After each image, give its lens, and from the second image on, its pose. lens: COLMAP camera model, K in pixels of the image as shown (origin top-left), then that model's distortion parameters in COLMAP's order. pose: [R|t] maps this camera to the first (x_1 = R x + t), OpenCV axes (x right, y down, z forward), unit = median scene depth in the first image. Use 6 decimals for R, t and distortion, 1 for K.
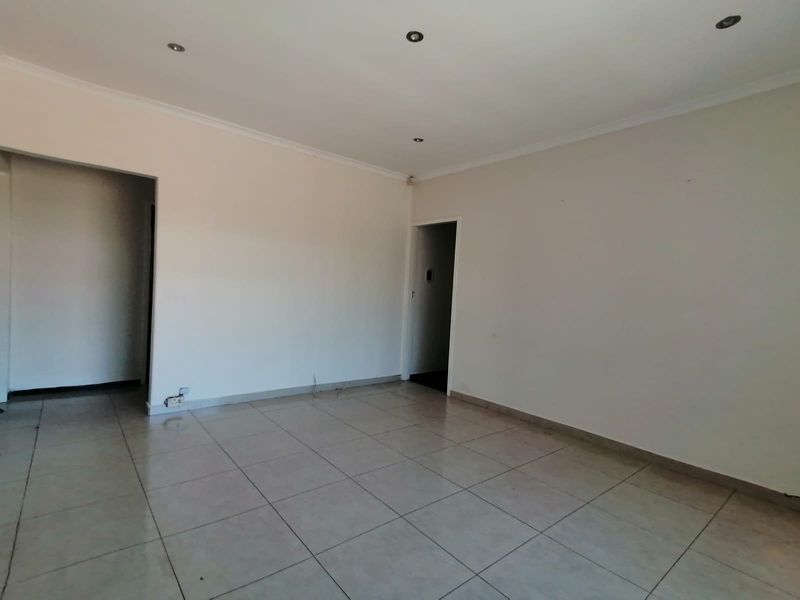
lens RADIAL K [[397.8, 0, 403.8], [0, 397.8, 301.4], [0, 0, 1]] dist [0.046514, -0.034198]
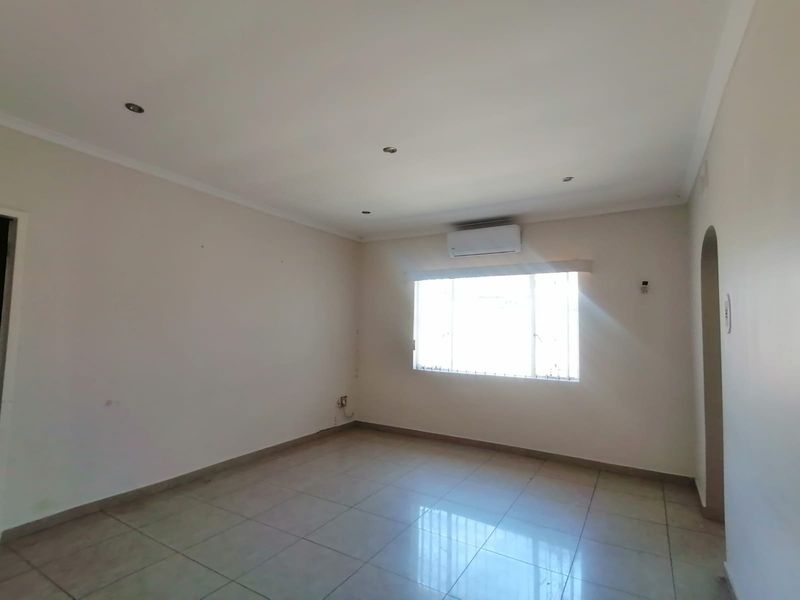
lens RADIAL K [[397.8, 0, 403.8], [0, 397.8, 301.4], [0, 0, 1]] dist [0.046514, -0.034198]
pose [[-0.325469, 0.004422, 0.945542, -0.707667], [-0.005398, 0.999964, -0.006534, -0.106082], [-0.945537, -0.007231, -0.325433, 0.832515]]
